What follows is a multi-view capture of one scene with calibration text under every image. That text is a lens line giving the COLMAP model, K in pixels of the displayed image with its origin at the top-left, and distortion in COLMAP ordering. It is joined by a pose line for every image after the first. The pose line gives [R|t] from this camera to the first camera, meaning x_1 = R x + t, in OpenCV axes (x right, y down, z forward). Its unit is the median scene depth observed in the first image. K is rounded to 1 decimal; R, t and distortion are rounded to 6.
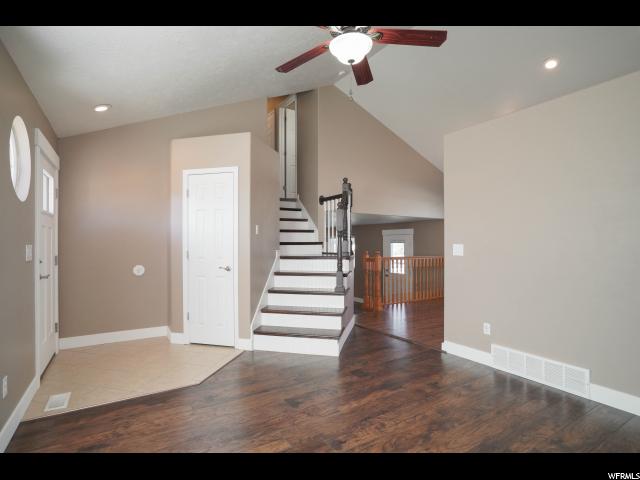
lens RADIAL K [[326.2, 0, 316.4], [0, 326.2, 240.8], [0, 0, 1]] dist [-0.026455, 0.000548]
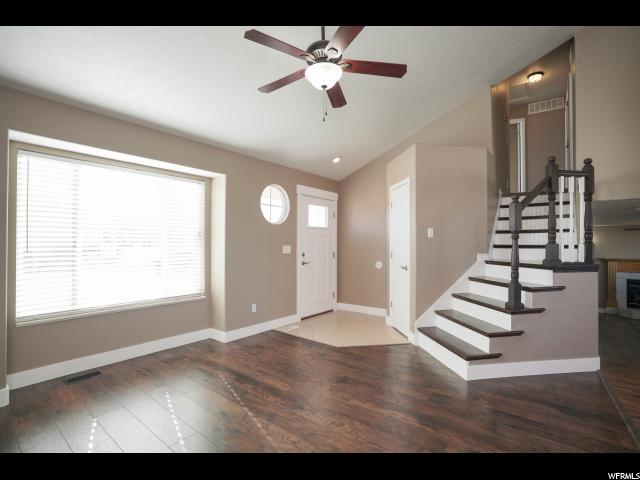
lens RADIAL K [[303.0, 0, 320.0], [0, 303.0, 240.0], [0, 0, 1]] dist [-0.027792, 0.000155]
pose [[0.358995, -0.011488, -0.933269, 0.657164], [0.008584, 0.999923, -0.009007, -0.005740], [0.933300, -0.004778, 0.359065, 0.364577]]
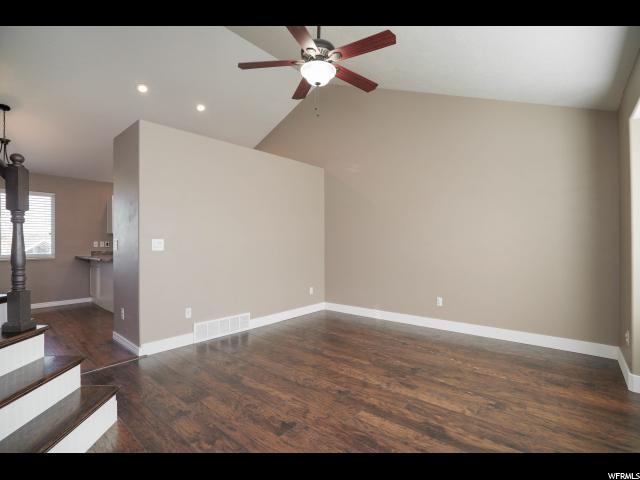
lens RADIAL K [[303.0, 0, 320.0], [0, 303.0, 240.0], [0, 0, 1]] dist [-0.027792, 0.000155]
pose [[-0.313387, 0.011735, 0.949553, -0.577884], [-0.006476, 0.999874, -0.014494, 0.022903], [-0.949603, -0.010692, -0.313272, 0.808613]]
